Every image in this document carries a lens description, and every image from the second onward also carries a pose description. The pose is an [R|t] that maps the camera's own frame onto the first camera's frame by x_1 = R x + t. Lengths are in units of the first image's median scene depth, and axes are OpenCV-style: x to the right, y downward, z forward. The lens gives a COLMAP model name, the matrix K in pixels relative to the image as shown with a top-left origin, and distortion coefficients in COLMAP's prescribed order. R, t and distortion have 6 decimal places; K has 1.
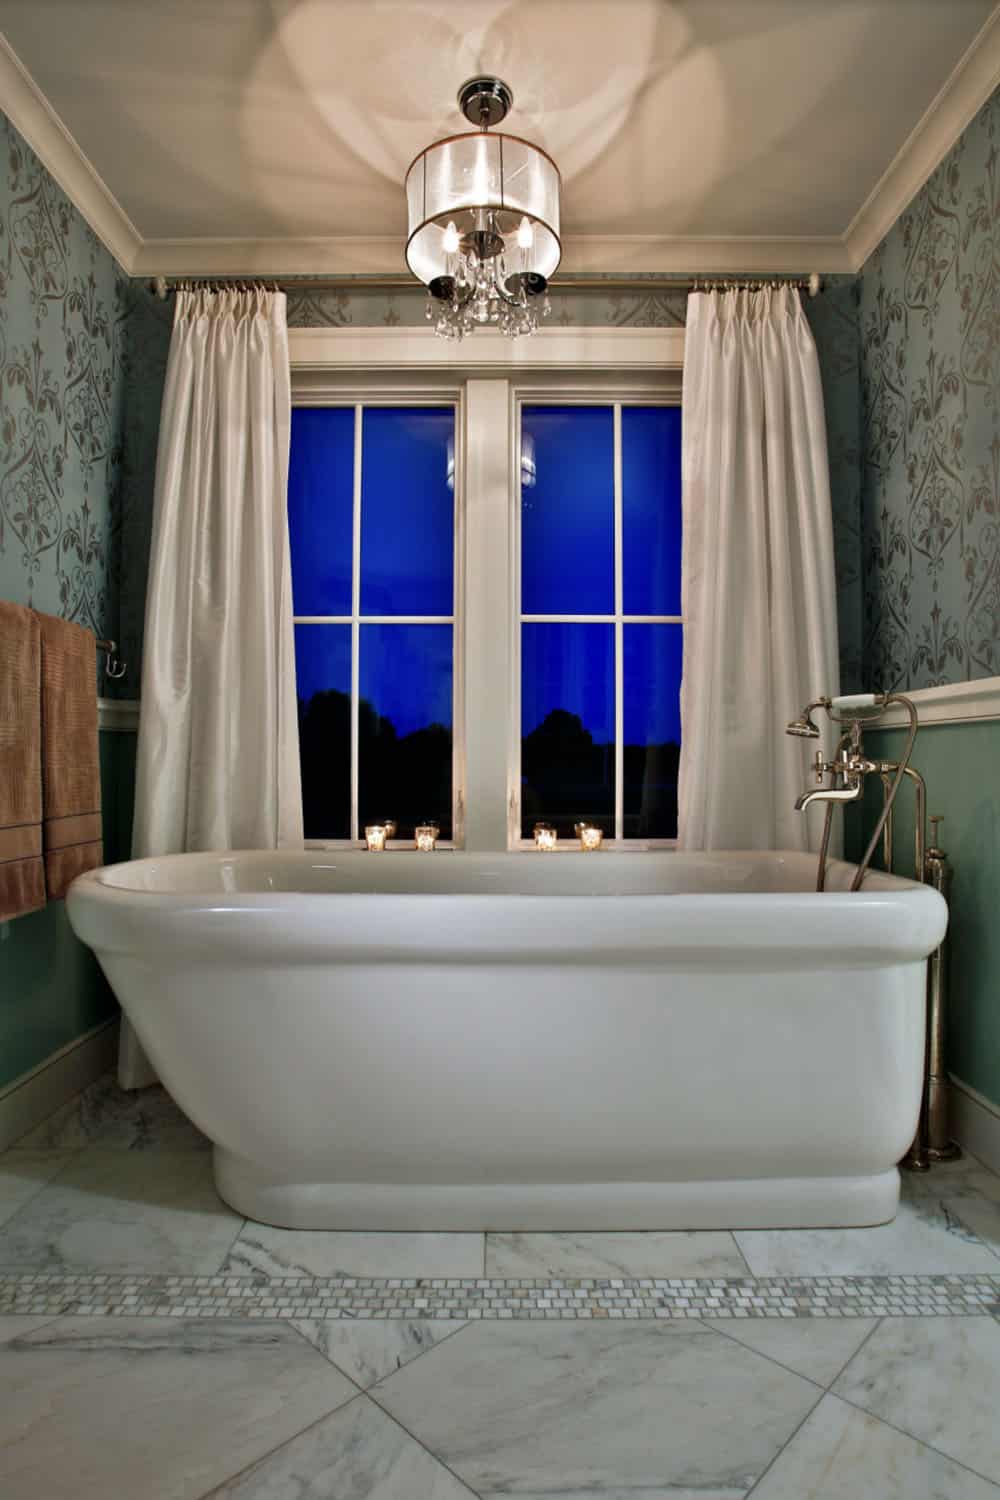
lens RADIAL K [[814.7, 0, 502.8], [0, 814.7, 752.4], [0, 0, 1]] dist [-0.003934, -0.001127]
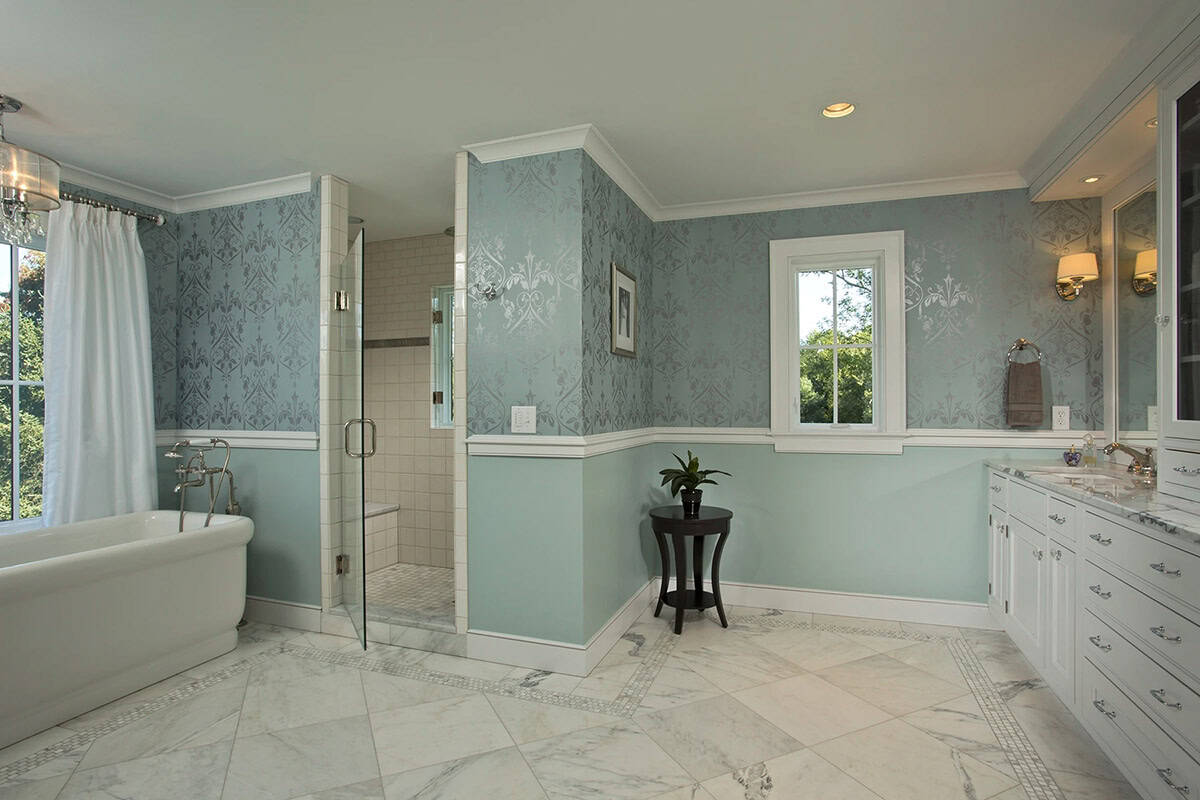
lens RADIAL K [[629.1, 0, 598.3], [0, 629.1, 402.2], [0, 0, 1]] dist [-0.000155, 0.000253]
pose [[0.348822, -0.001417, 0.937188, -0.984555], [-0.006724, 0.999969, 0.004015, -0.224596], [-0.937165, -0.007702, 0.348802, -0.773993]]
